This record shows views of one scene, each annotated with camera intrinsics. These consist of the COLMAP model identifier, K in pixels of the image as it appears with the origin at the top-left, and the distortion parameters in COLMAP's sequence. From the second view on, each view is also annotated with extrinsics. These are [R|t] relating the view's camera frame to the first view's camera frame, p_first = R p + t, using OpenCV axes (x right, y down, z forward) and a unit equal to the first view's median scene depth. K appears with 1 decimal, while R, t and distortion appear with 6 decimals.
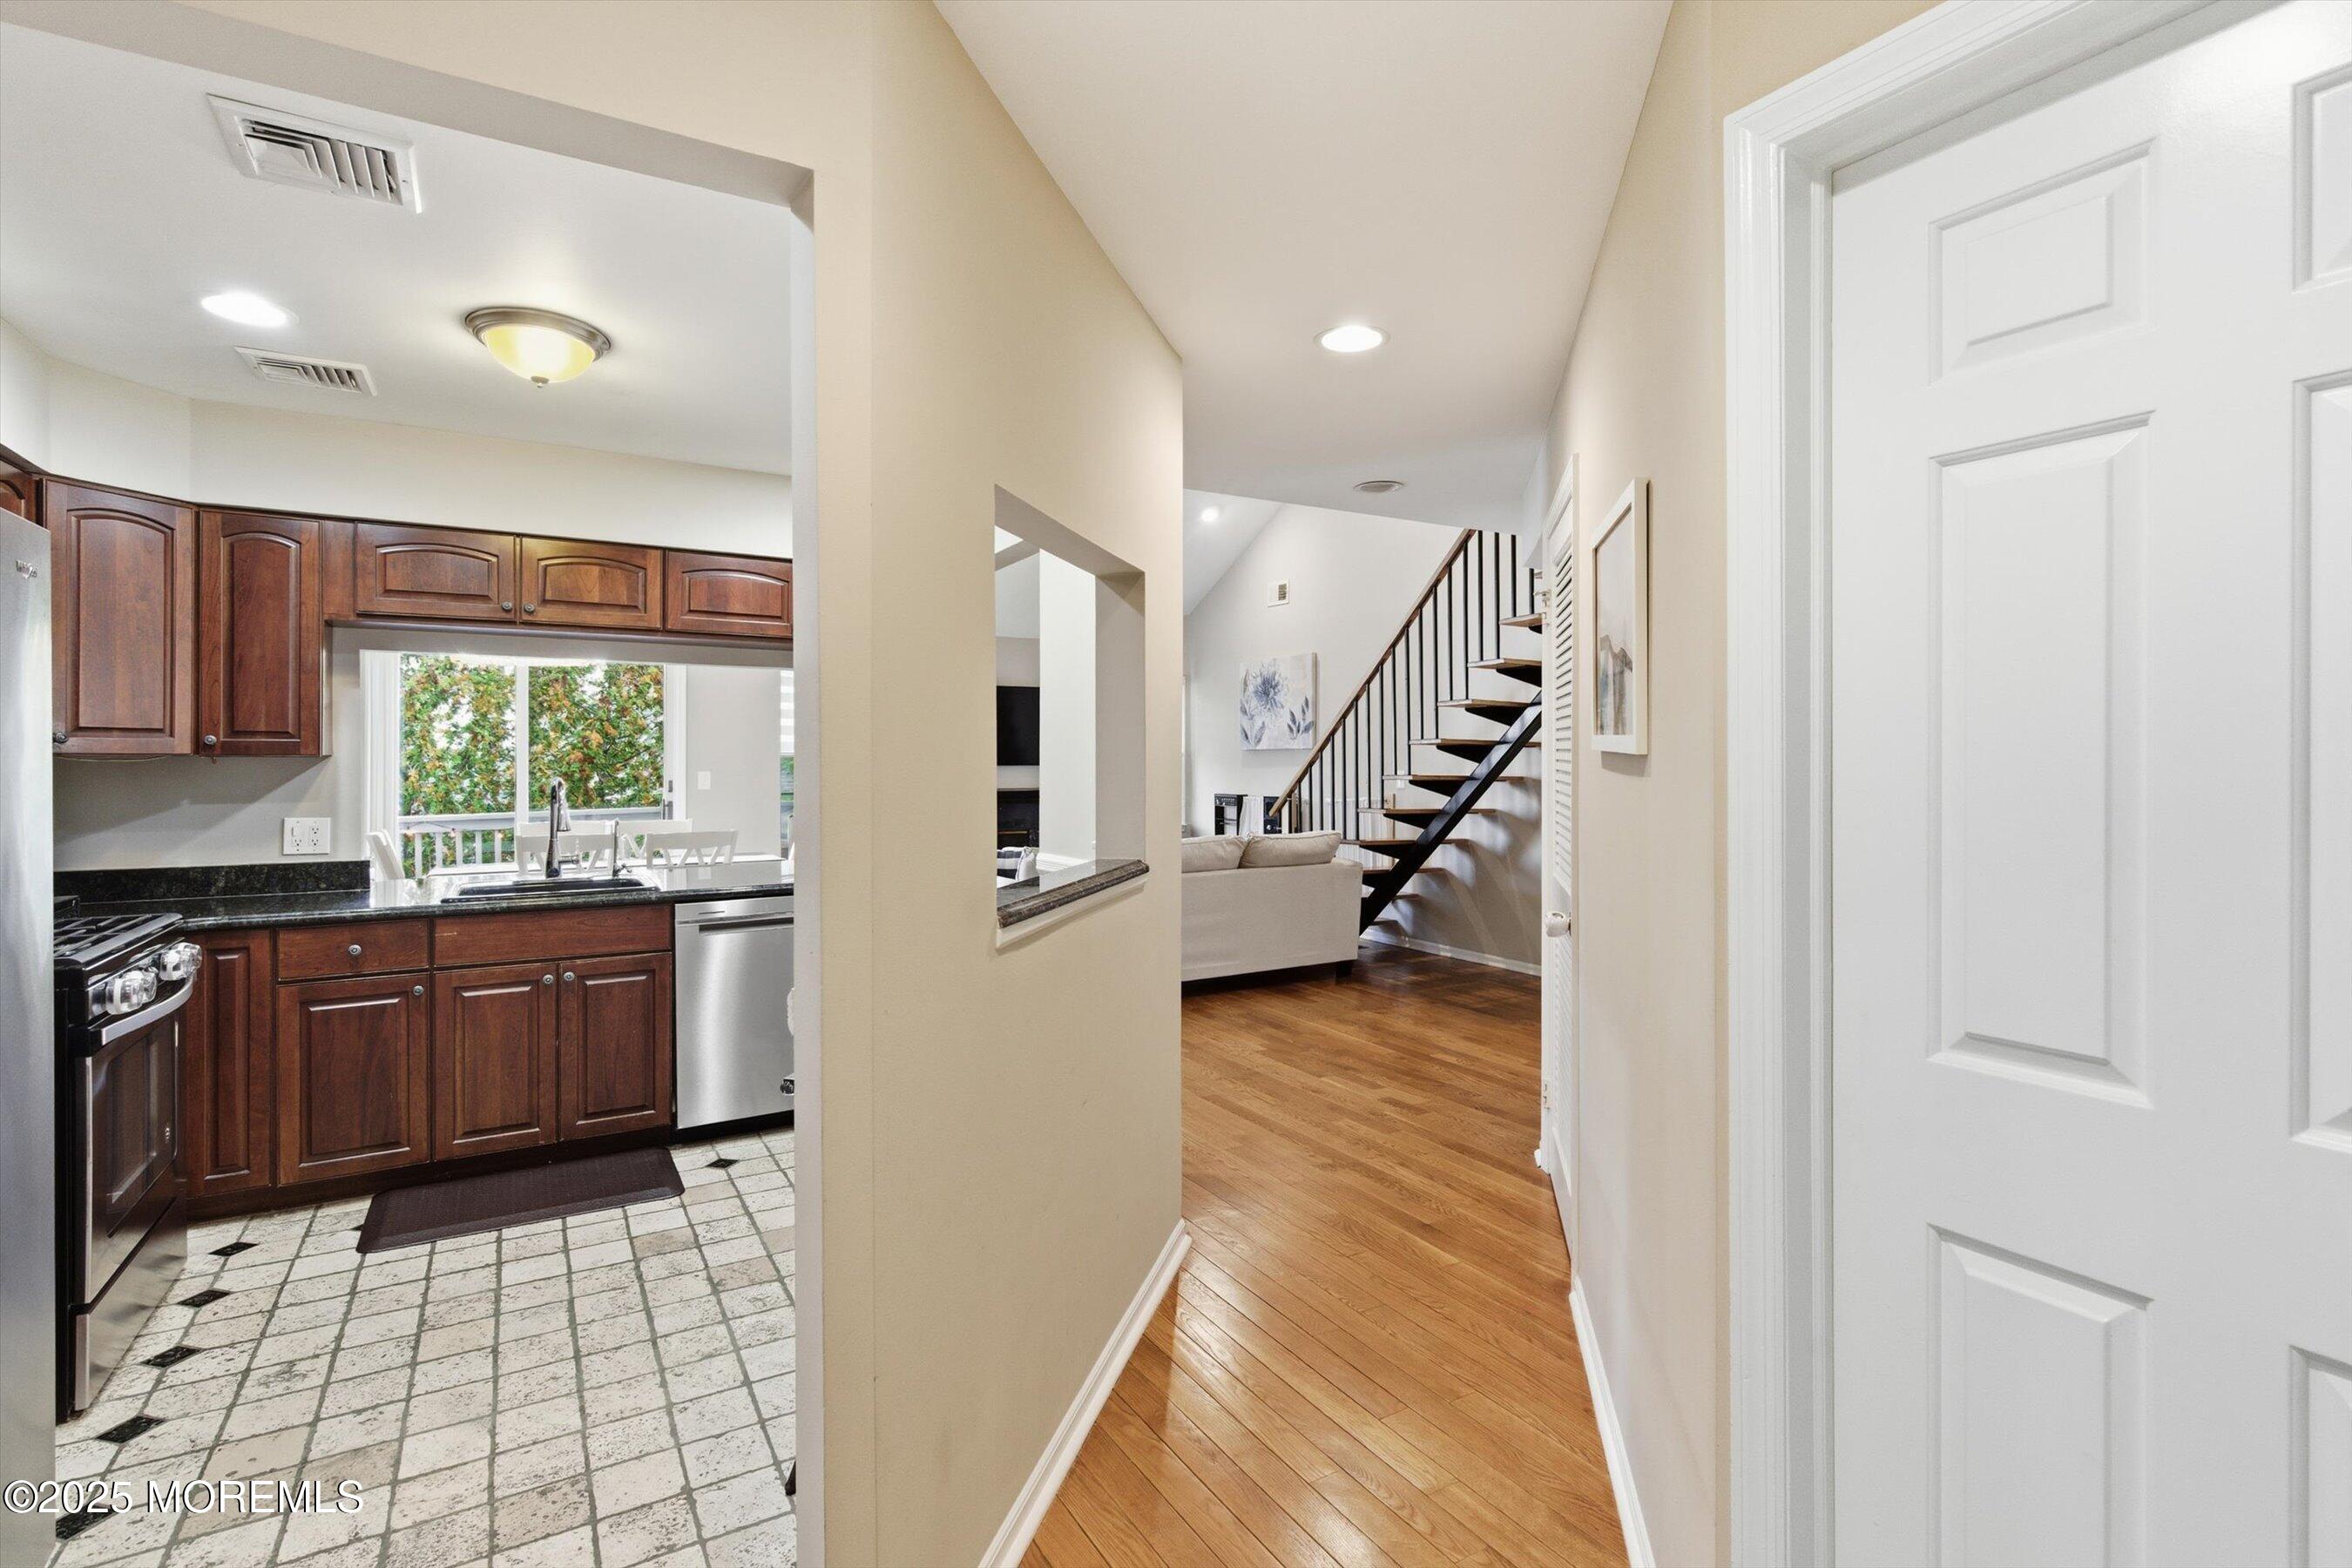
lens RADIAL K [[1091.7, 0, 1140.9], [0, 1091.7, 769.4], [0, 0, 1]] dist [0.017695, -0.002425]
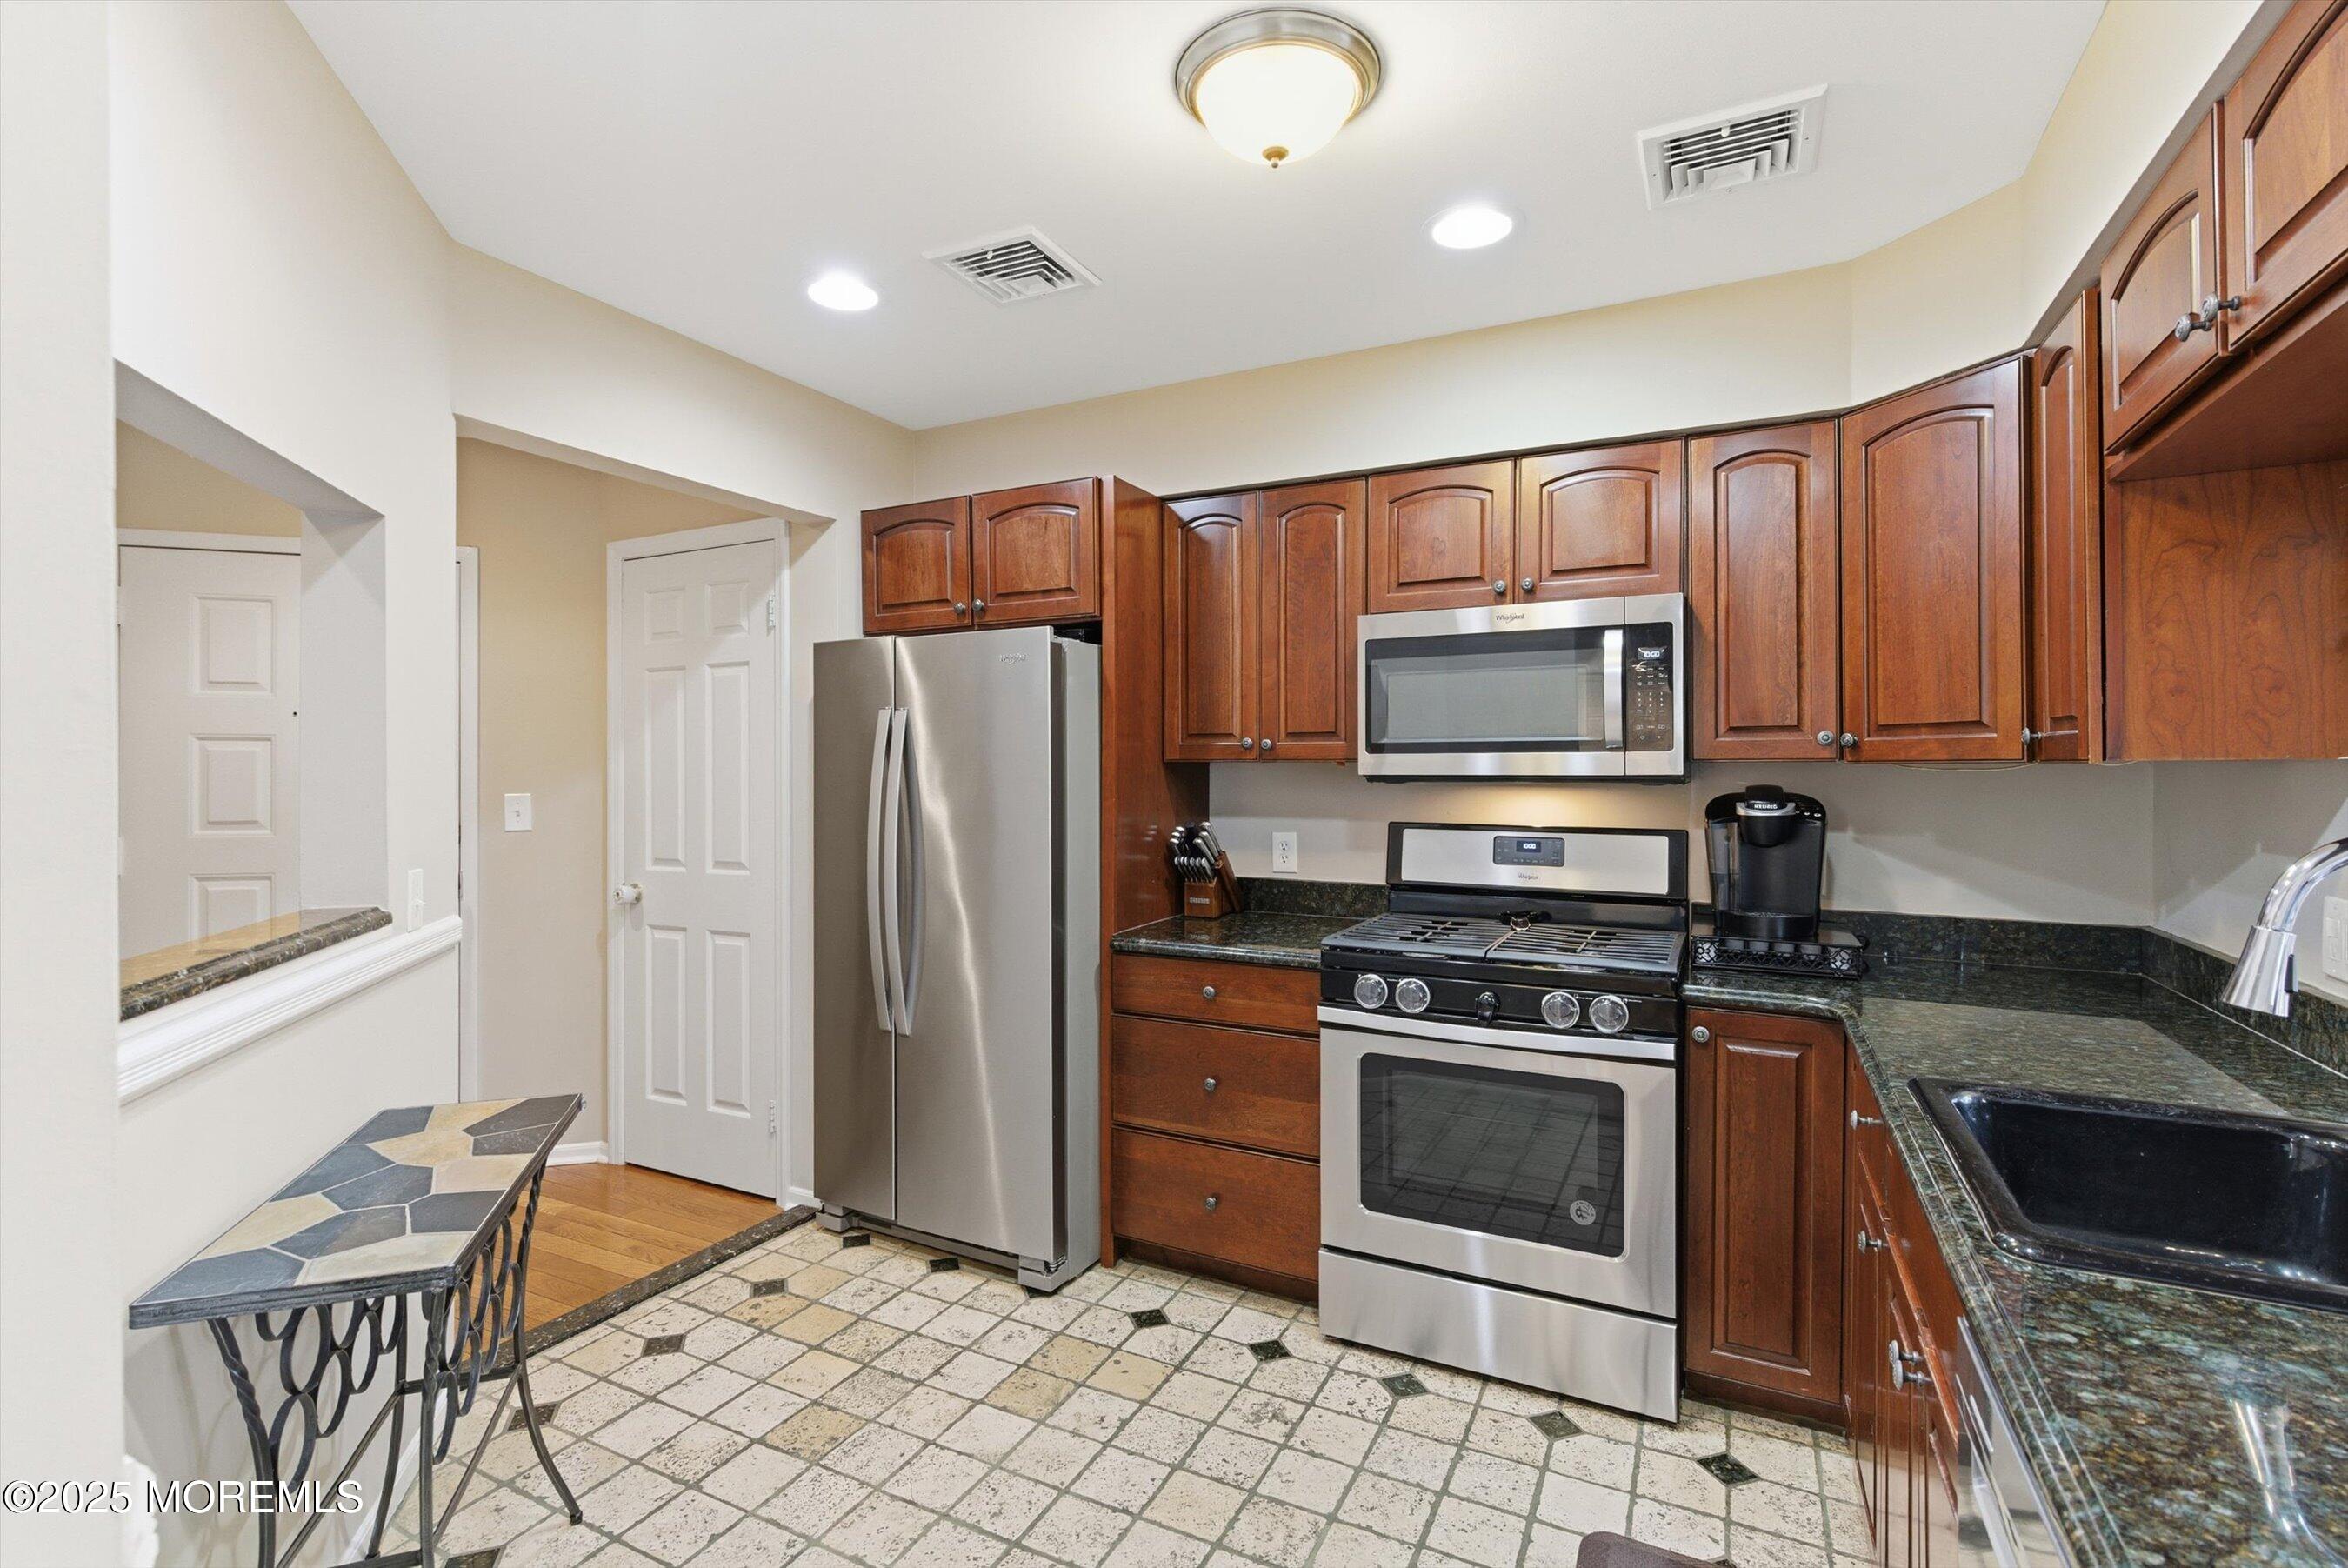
lens RADIAL K [[1089.9, 0, 1157.4], [0, 1089.9, 774.5], [0, 0, 1]] dist [0.017695, -0.002425]
pose [[-0.842942, 0.006379, -0.537967, -0.135442], [0.003027, 0.999970, 0.007115, -0.004974], [0.537996, 0.004369, -0.842936, 1.221841]]
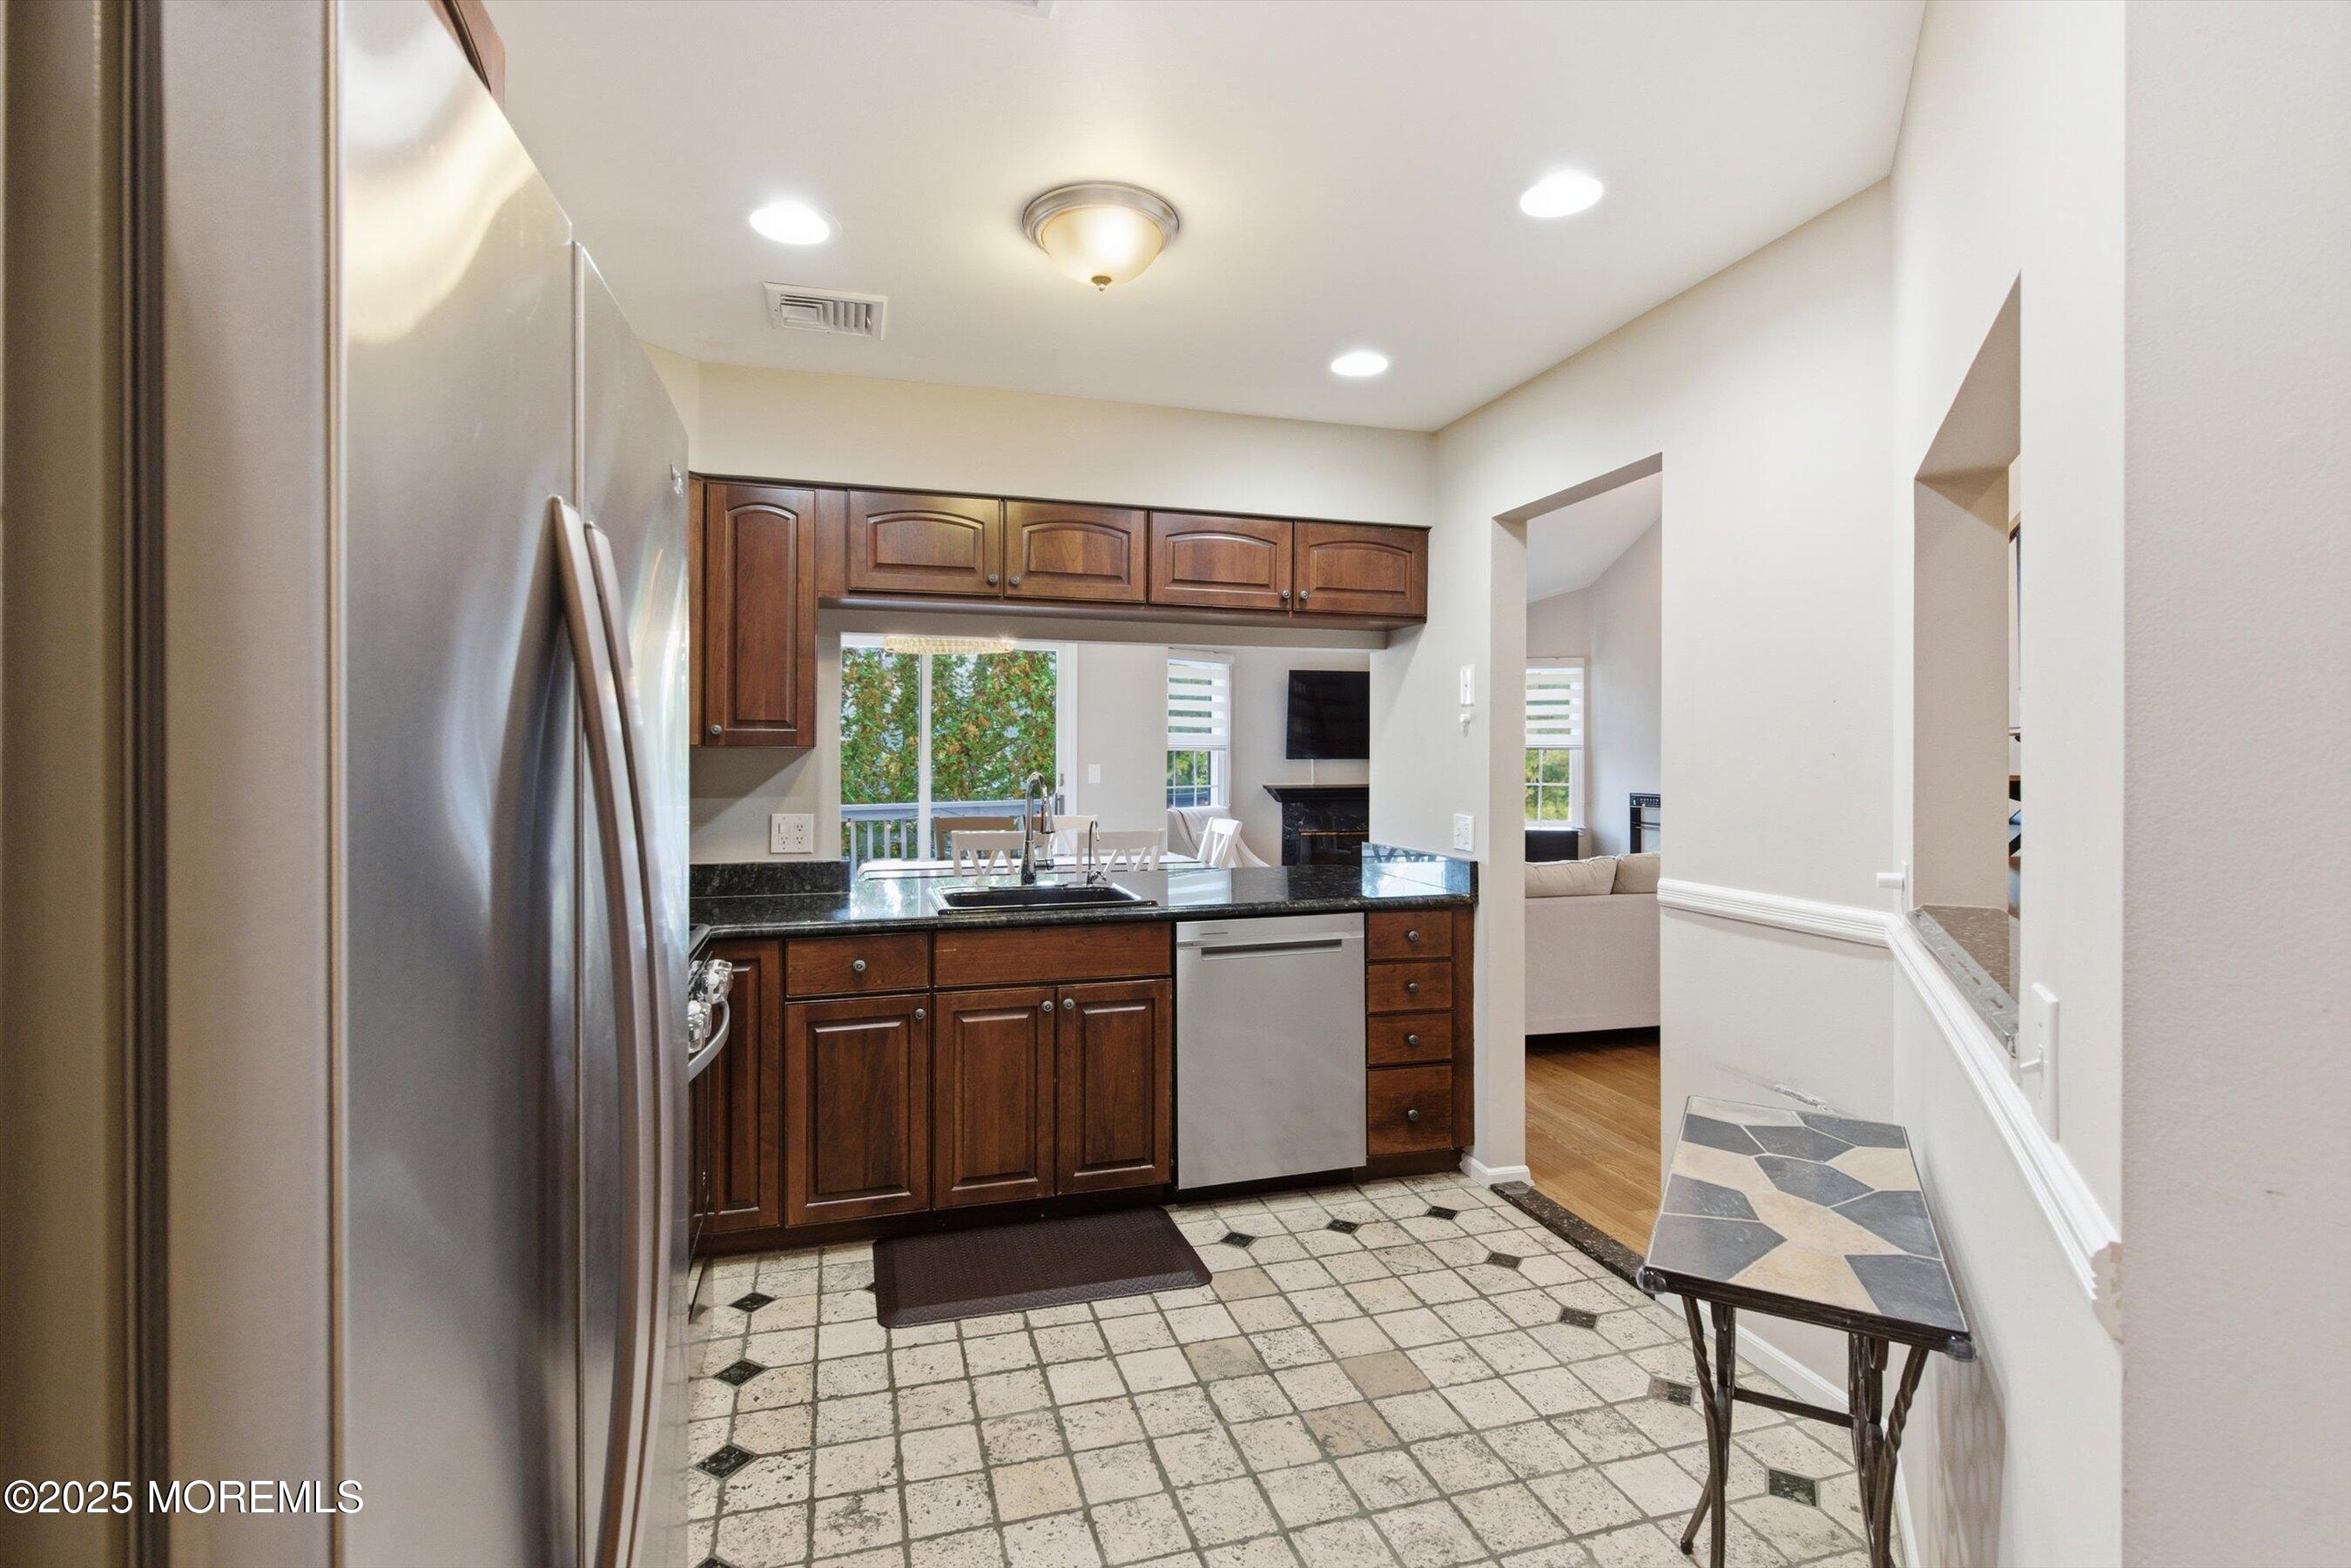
lens RADIAL K [[1091.2, 0, 1163.2], [0, 1091.2, 762.8], [0, 0, 1]] dist [0.017695, -0.002425]
pose [[0.972945, 0.005347, -0.230976, -0.262835], [-0.005283, 0.999986, 0.000895, -0.001584], [0.230978, 0.000350, 0.972959, 0.192257]]
